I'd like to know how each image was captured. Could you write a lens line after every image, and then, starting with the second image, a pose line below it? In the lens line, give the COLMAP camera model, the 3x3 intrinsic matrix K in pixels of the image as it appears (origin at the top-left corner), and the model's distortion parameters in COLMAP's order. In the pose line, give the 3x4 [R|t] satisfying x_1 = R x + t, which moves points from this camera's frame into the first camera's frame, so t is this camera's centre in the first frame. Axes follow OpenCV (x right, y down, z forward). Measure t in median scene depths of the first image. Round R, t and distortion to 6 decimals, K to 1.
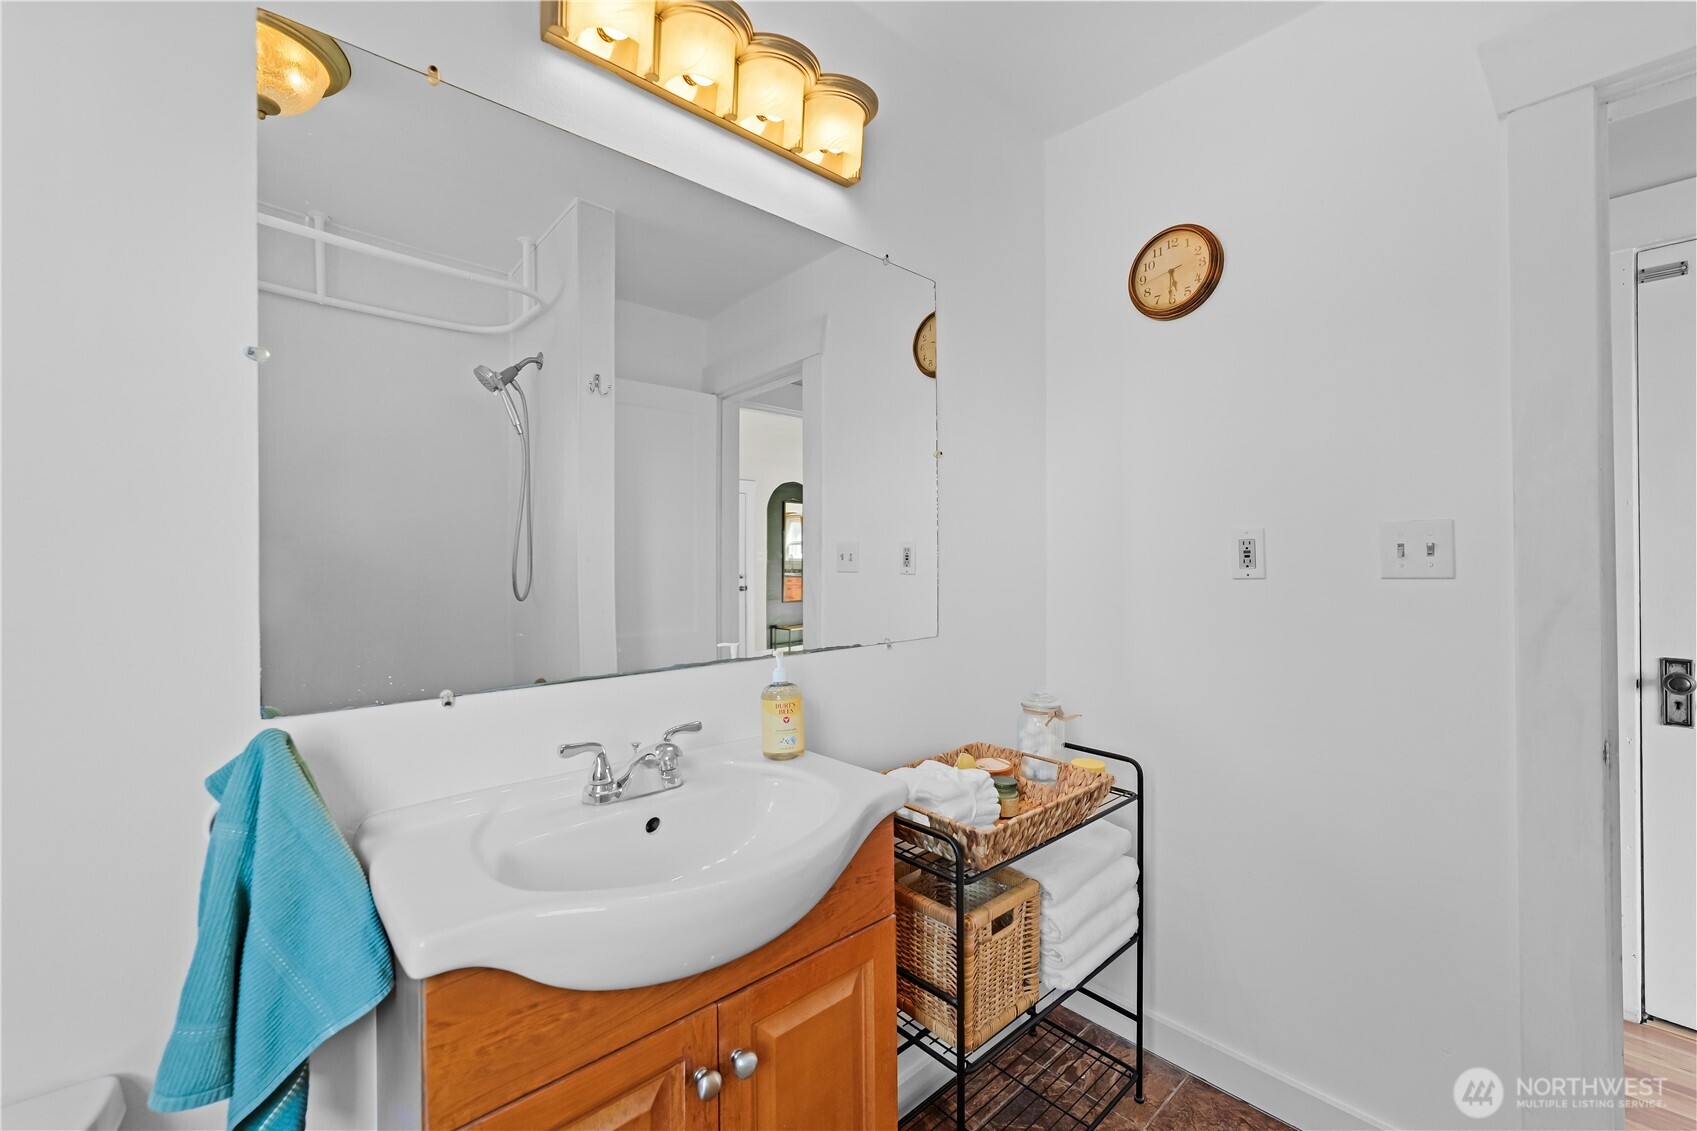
lens RADIAL K [[681.7, 0, 847.7], [0, 681.7, 569.3], [0, 0, 1]] dist [0.001173, 0.000110]
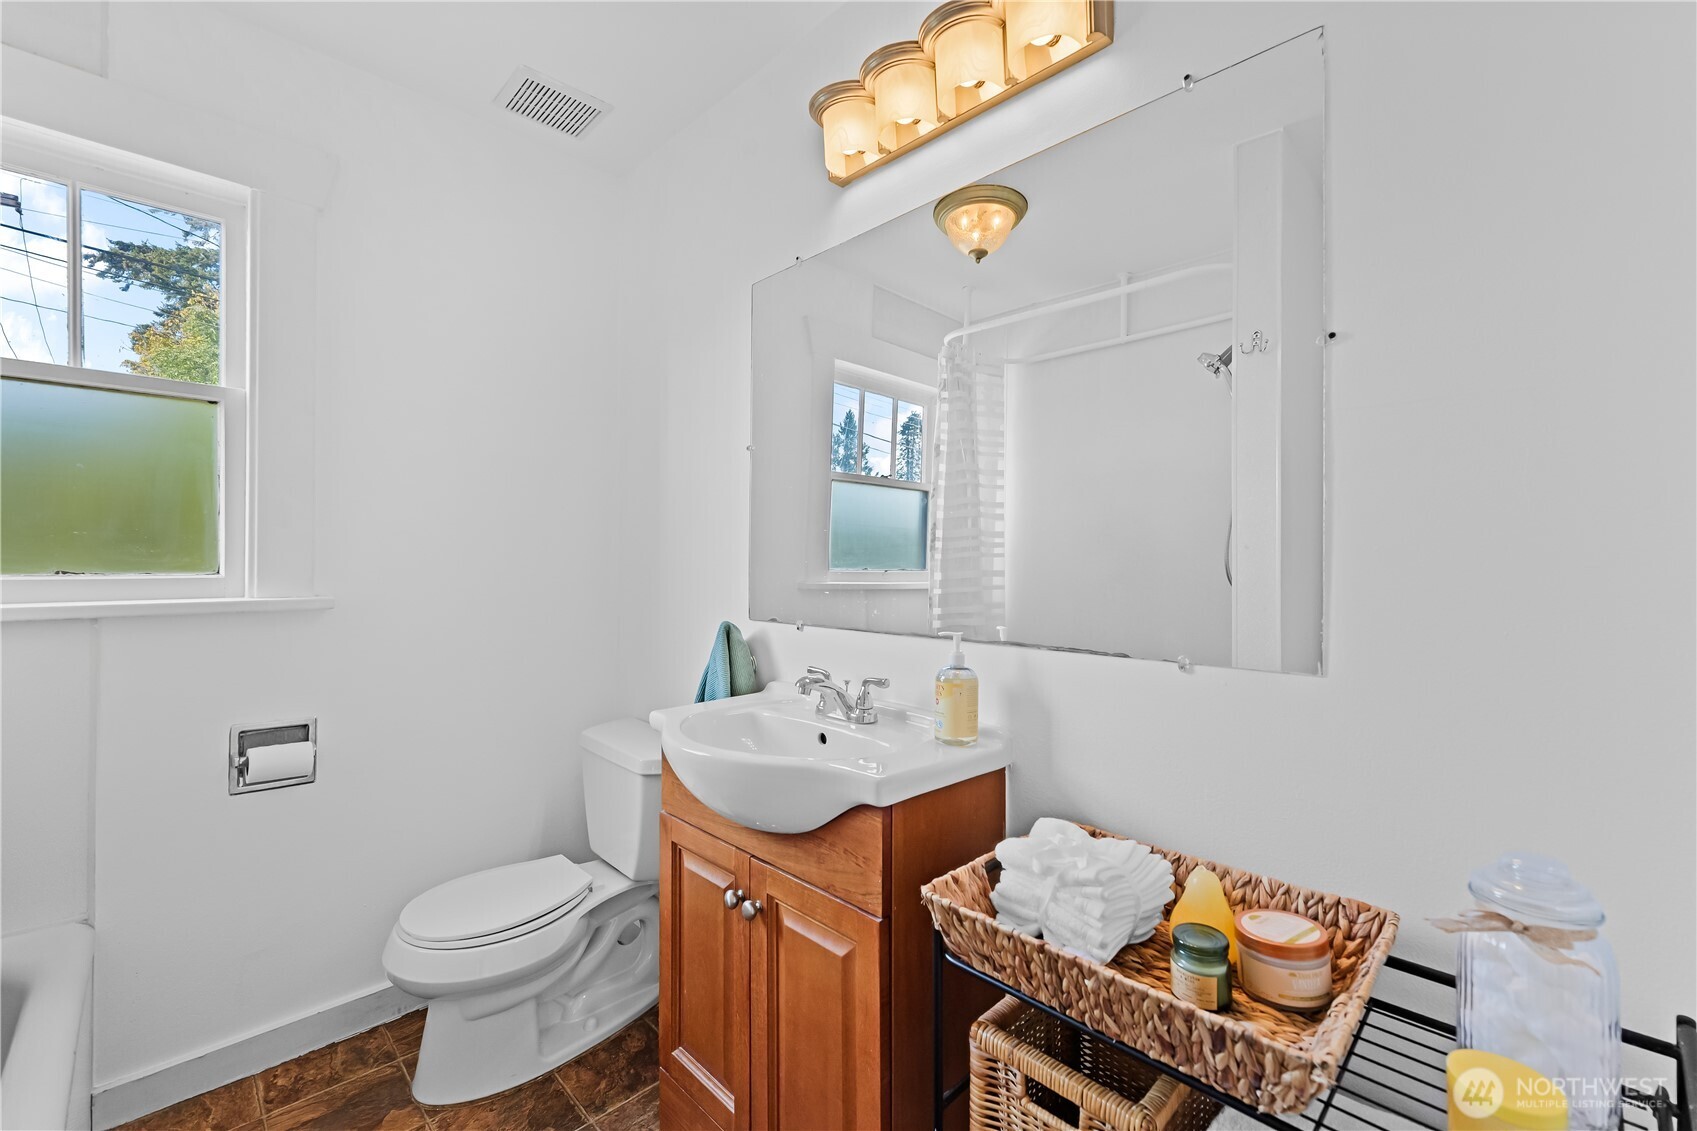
lens RADIAL K [[696.1, 0, 853.1], [0, 696.1, 558.8], [0, 0, 1]] dist [-0.001178, -0.000178]
pose [[0.070390, 0.006376, -0.997499, 1.061306], [-0.014259, 0.999884, 0.005385, 0.012567], [0.997418, 0.013844, 0.070473, 0.938679]]
